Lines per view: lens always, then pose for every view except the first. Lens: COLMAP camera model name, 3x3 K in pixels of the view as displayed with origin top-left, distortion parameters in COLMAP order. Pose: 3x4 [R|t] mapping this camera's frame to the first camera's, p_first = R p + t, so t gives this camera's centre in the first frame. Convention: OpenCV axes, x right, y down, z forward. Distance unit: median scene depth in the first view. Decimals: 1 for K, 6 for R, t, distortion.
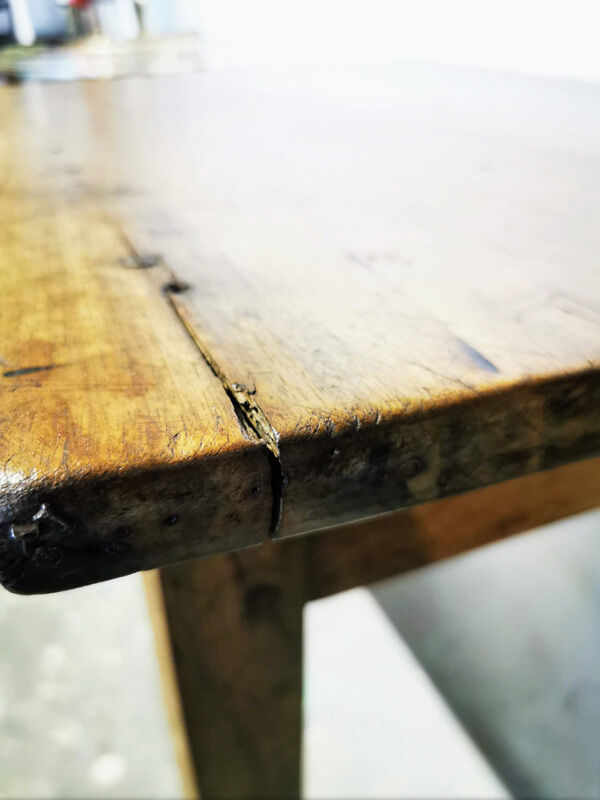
lens RADIAL K [[627.0, 0, 300.7], [0, 627.0, 400.6], [0, 0, 1]] dist [0.023954, -0.052646]
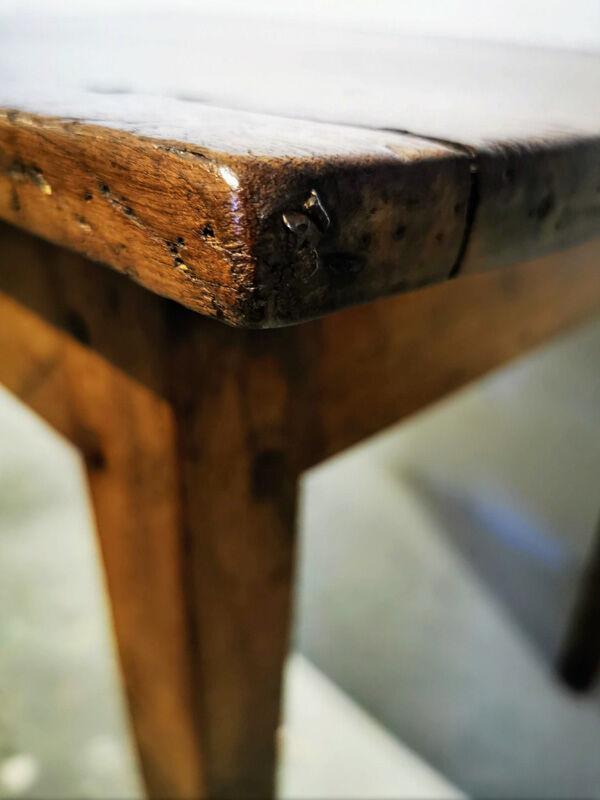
lens RADIAL K [[627.0, 0, 300.2], [0, 627.0, 399.8], [0, 0, 1]] dist [0.023954, -0.052646]
pose [[0.937866, -0.137439, 0.318619, -0.700545], [0.126955, 0.990462, 0.053548, 0.380121], [-0.322940, -0.009771, 0.946369, 0.169798]]
